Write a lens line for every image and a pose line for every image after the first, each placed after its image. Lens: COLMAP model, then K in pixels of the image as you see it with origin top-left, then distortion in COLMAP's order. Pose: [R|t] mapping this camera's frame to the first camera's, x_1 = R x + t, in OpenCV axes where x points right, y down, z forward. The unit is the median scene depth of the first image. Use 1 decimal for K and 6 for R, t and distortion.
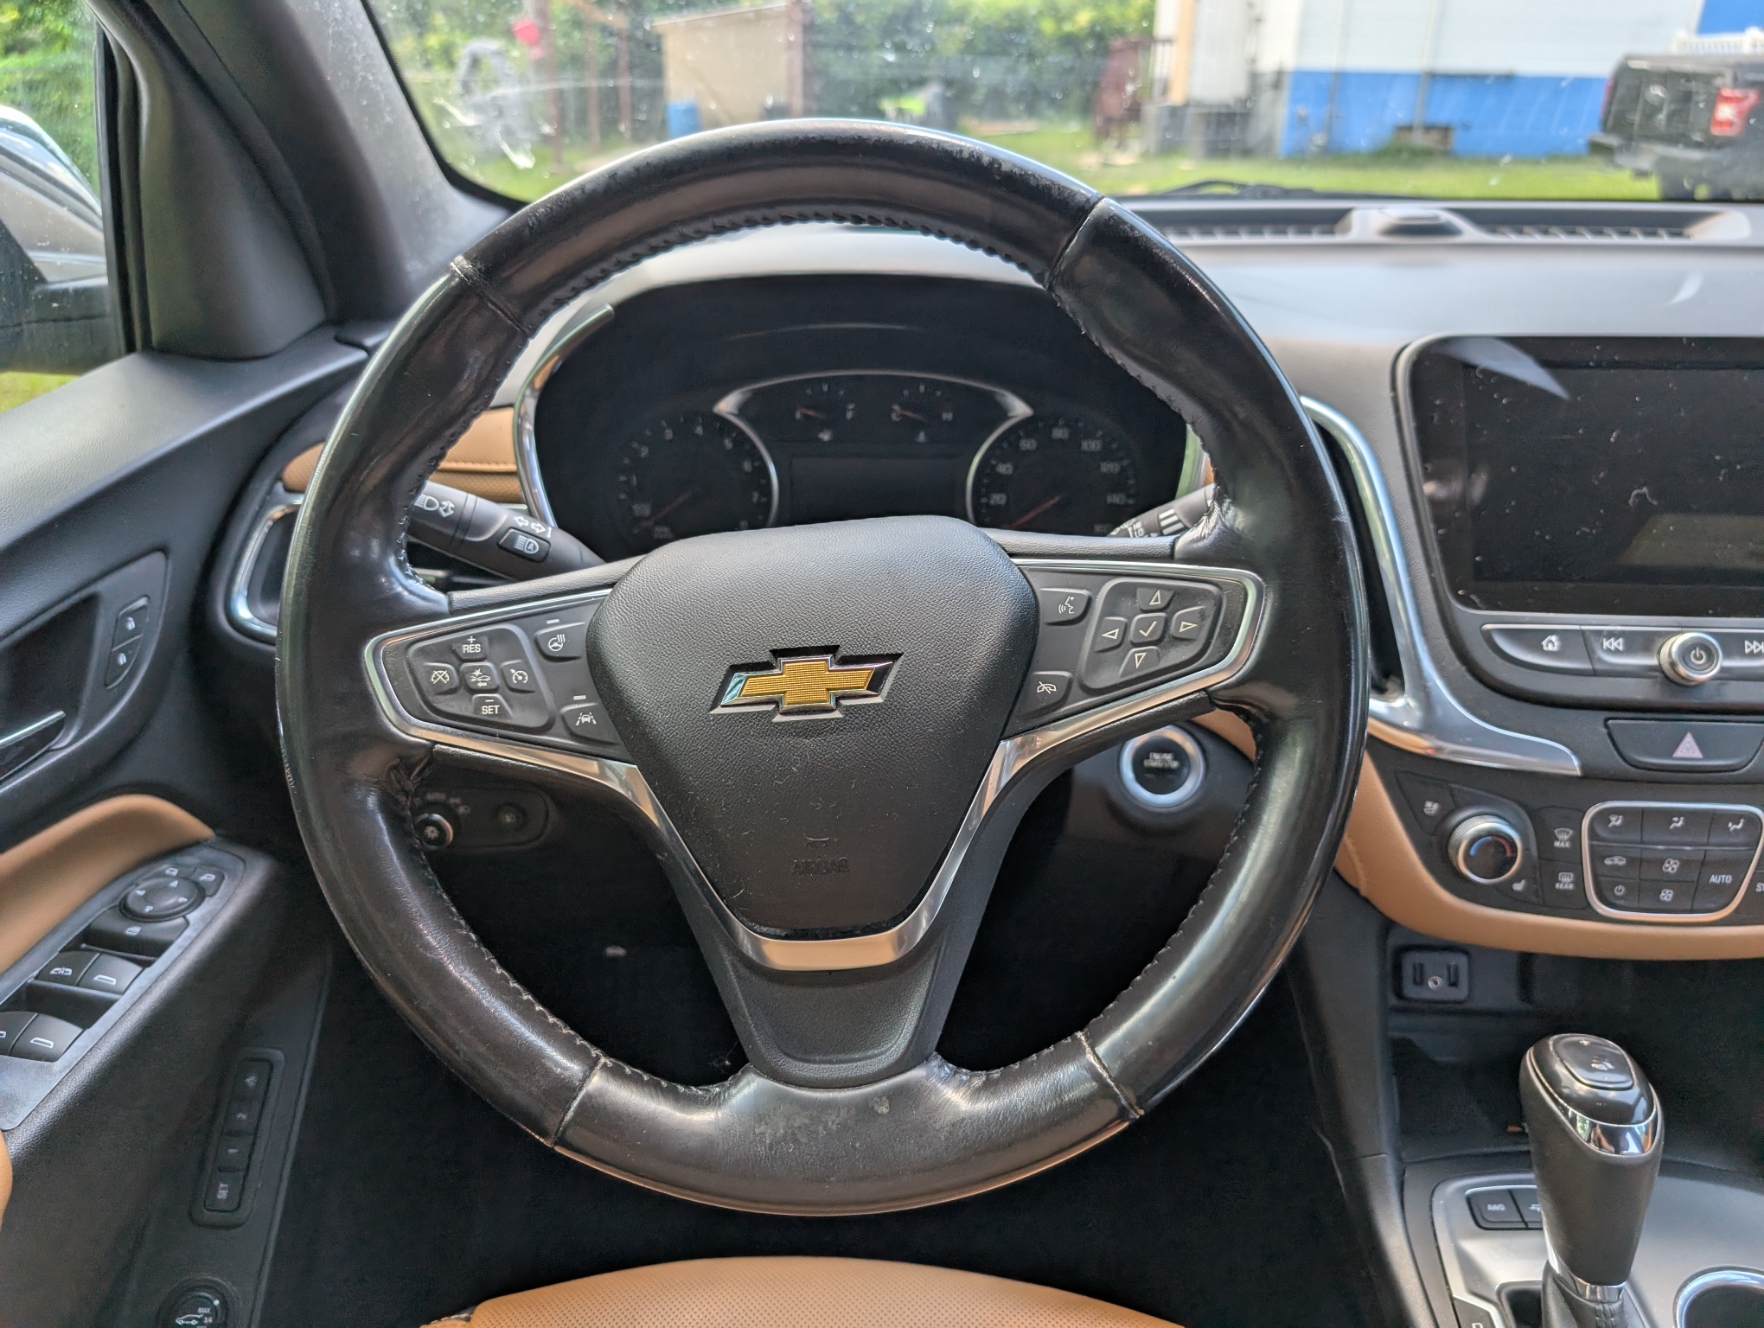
lens RADIAL K [[1158.6, 0, 882.0], [0, 1158.6, 664.0], [0, 0, 1]] dist [-0.003935, -0.002412]
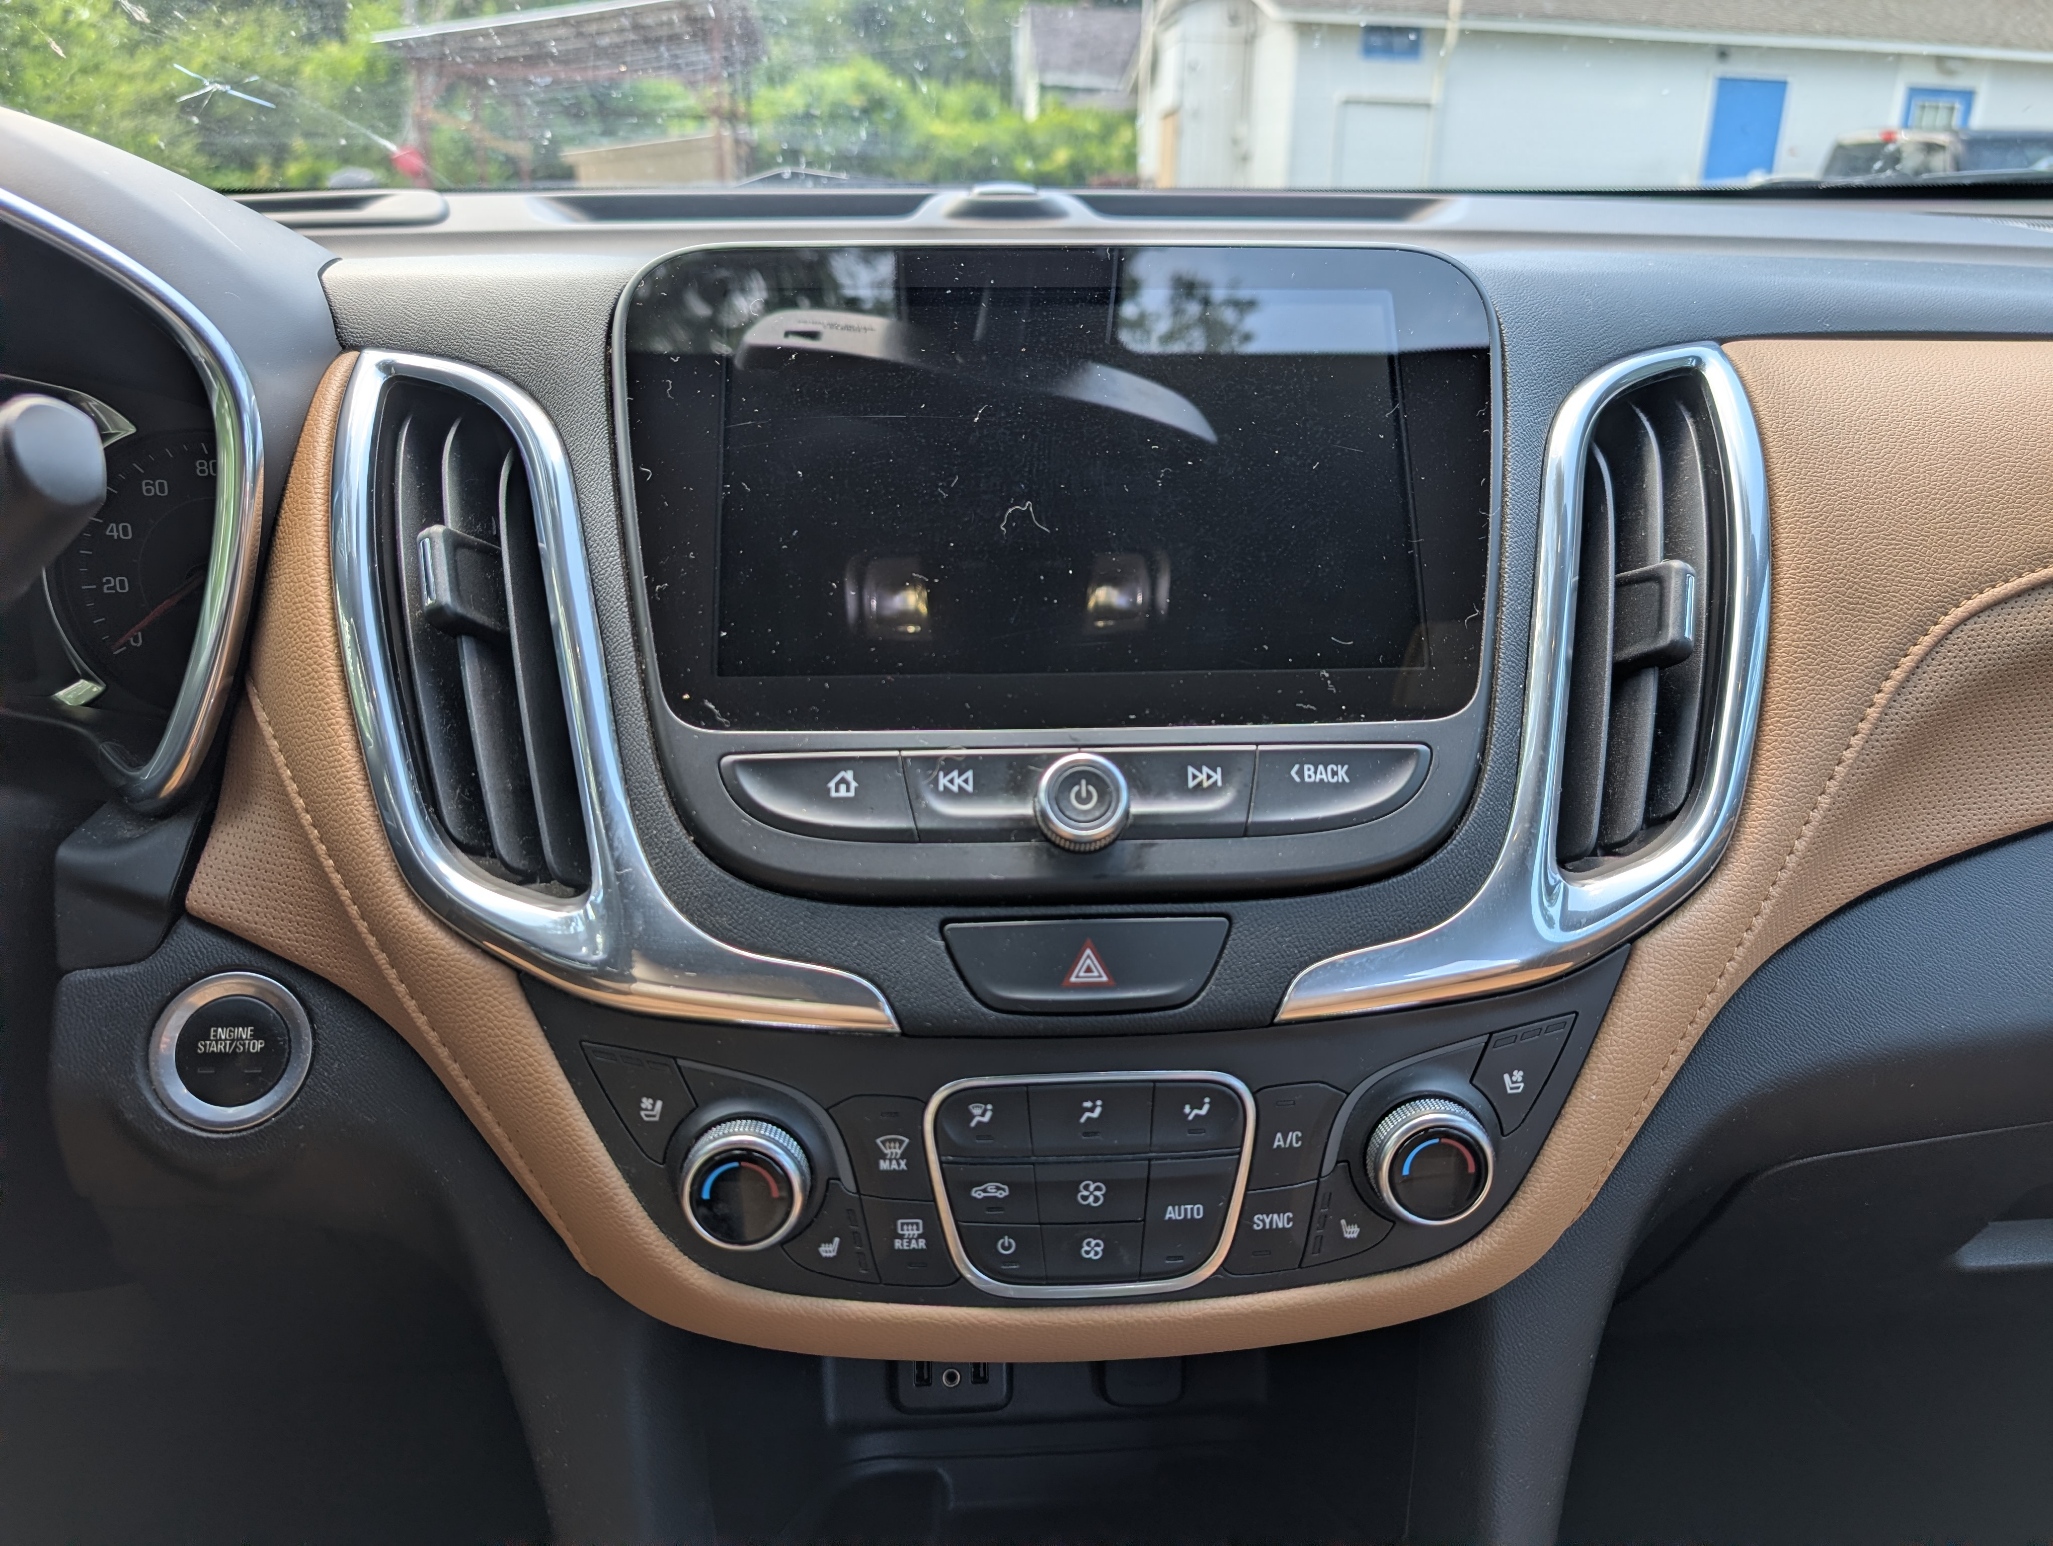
lens RADIAL K [[1355.7, 0, 1026.5], [0, 1355.7, 773.0], [0, 0, 1]] dist [0.003598, 0.000298]
pose [[0.991235, -0.034464, 0.127535, 0.584773], [0.044623, 0.995980, -0.077669, 0.029316], [-0.124346, 0.082679, 0.988788, 0.372529]]
